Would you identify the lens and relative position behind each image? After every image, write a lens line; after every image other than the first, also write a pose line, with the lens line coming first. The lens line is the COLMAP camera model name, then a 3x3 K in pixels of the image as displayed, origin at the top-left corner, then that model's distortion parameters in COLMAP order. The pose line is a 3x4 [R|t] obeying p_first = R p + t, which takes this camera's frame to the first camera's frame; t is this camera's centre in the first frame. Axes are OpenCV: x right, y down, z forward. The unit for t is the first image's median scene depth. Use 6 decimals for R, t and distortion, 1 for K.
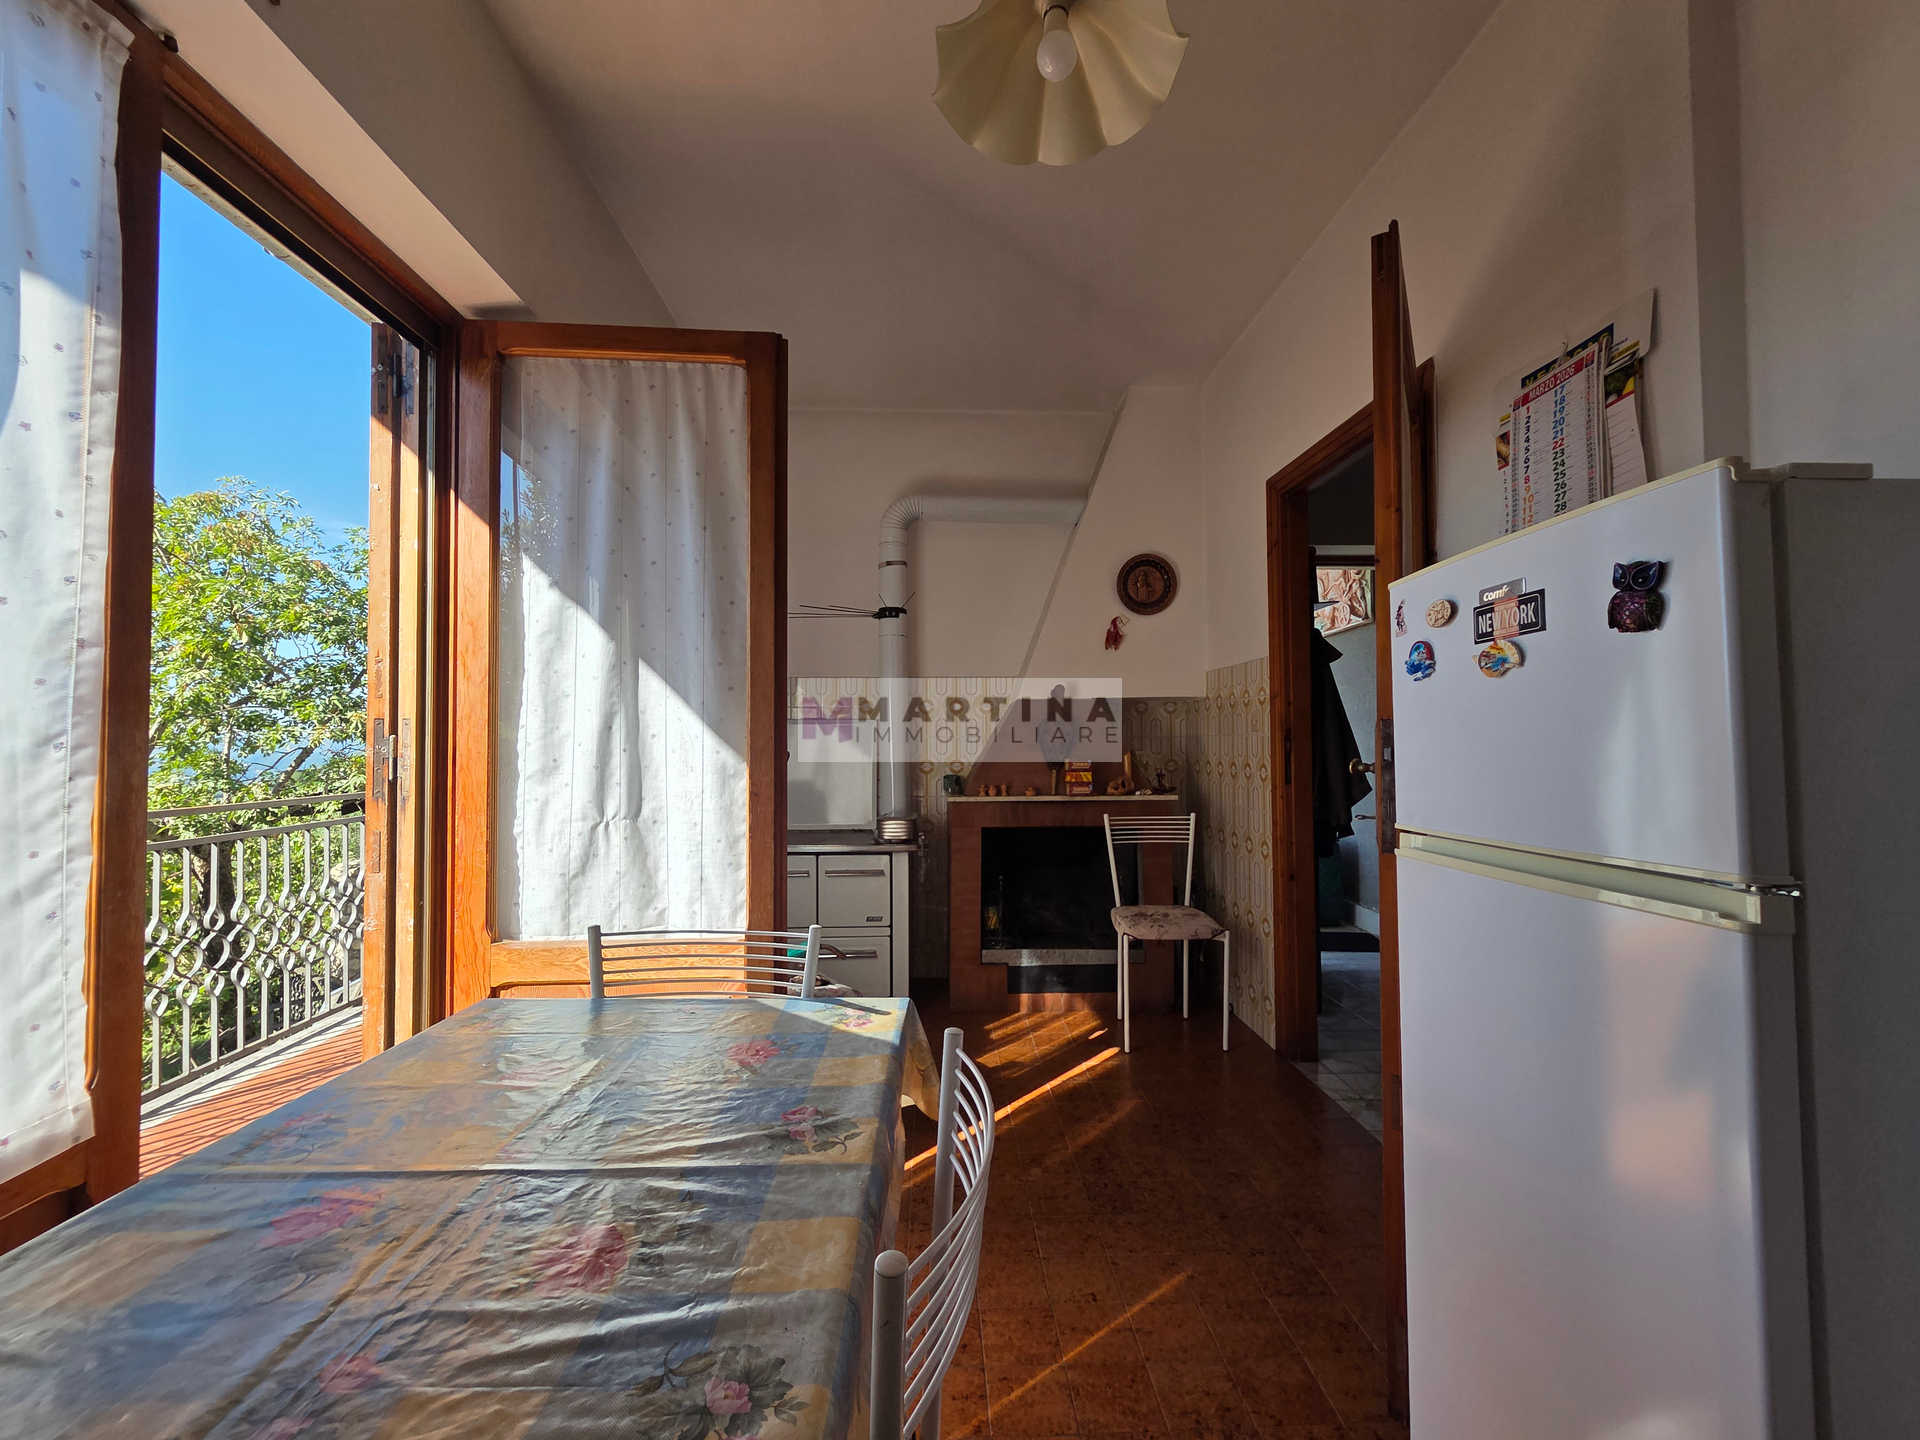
lens RADIAL K [[791.8, 0, 960.0], [0, 791.8, 720.0], [0, 0, 1]] dist [0.001201, 0.000055]
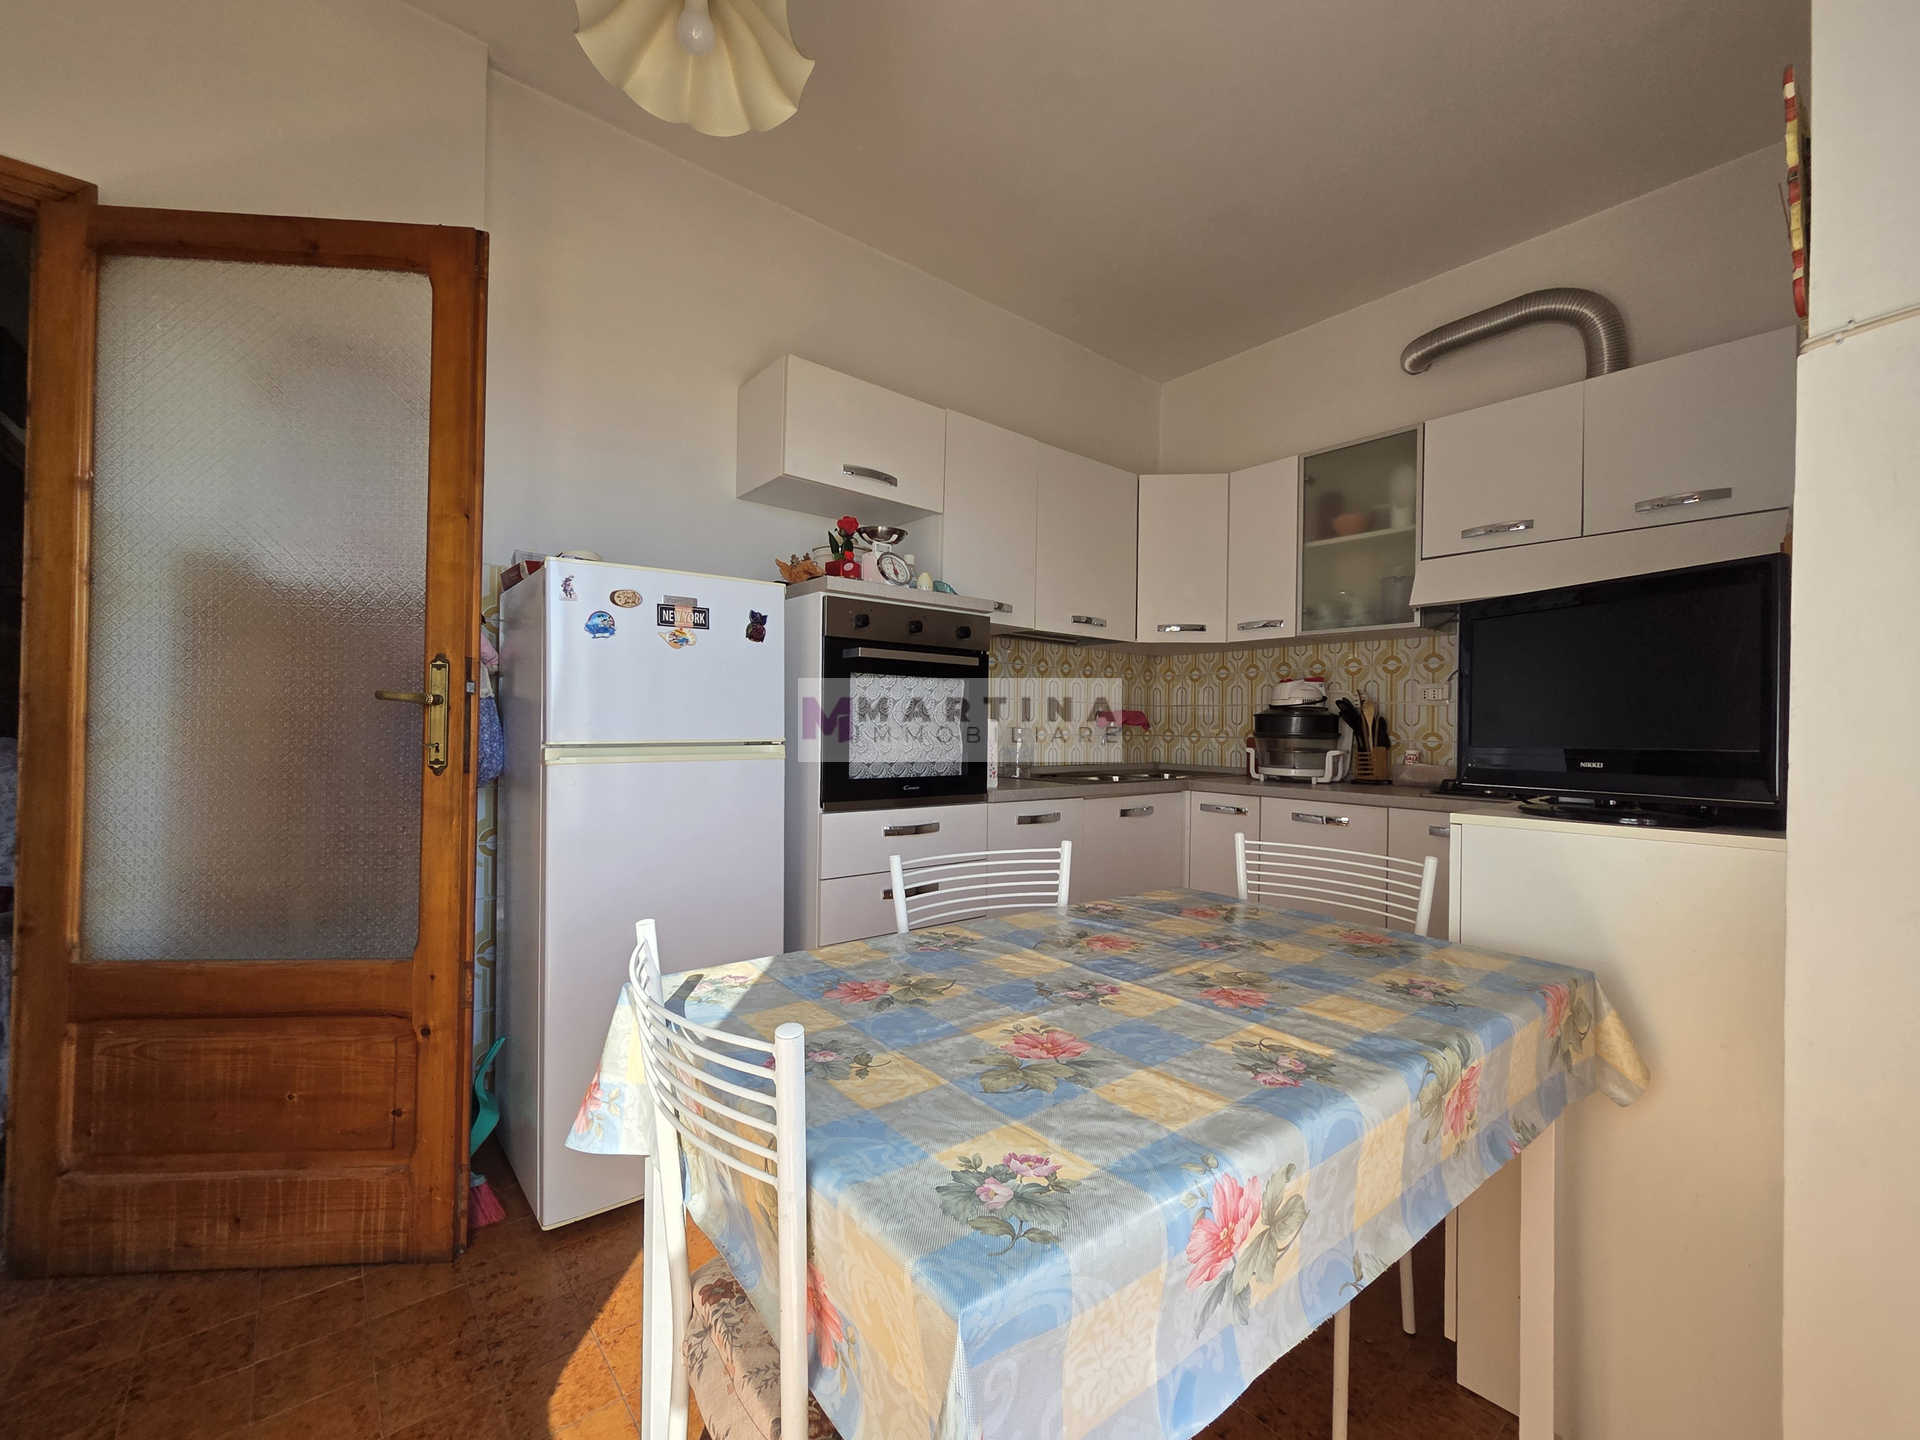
lens RADIAL K [[791.8, 0, 960.0], [0, 791.8, 720.0], [0, 0, 1]] dist [0.001201, 0.000055]
pose [[-0.608787, 0.004311, 0.793322, -1.085264], [-0.031243, 0.999079, -0.029404, 0.135747], [-0.792718, -0.042687, -0.608092, 1.518260]]
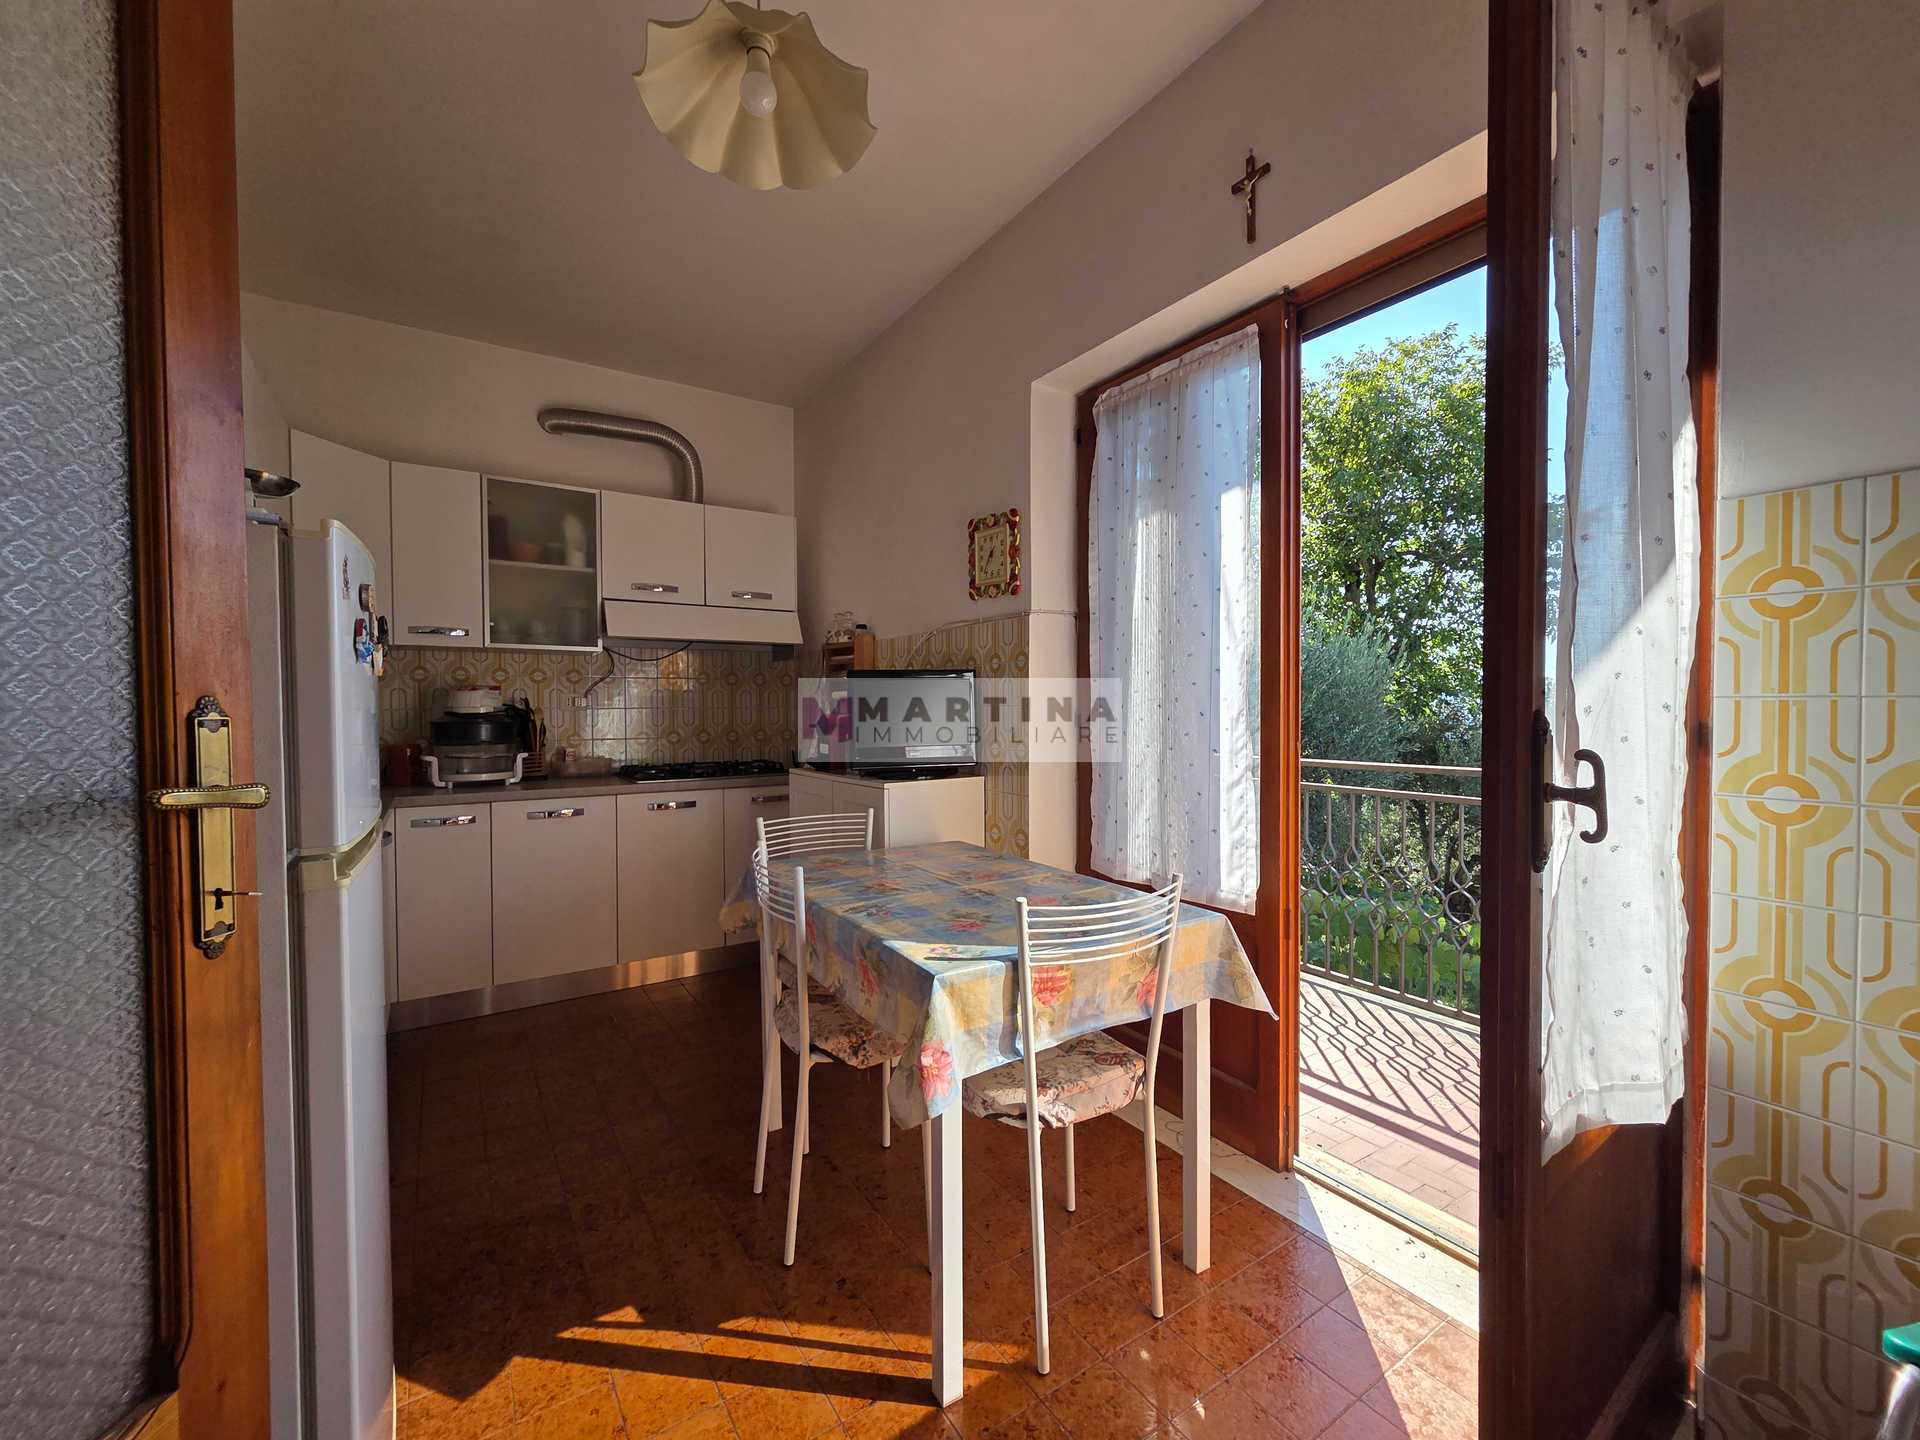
lens RADIAL K [[773.0, 0, 960.0], [0, 773.0, 720.0], [0, 0, 1]] dist [-0.000129, -0.000063]
pose [[-0.855009, 0.018532, -0.518283, 0.514052], [0.023974, 0.999705, -0.003804, 0.036598], [0.518059, -0.015678, -0.855201, 2.315106]]
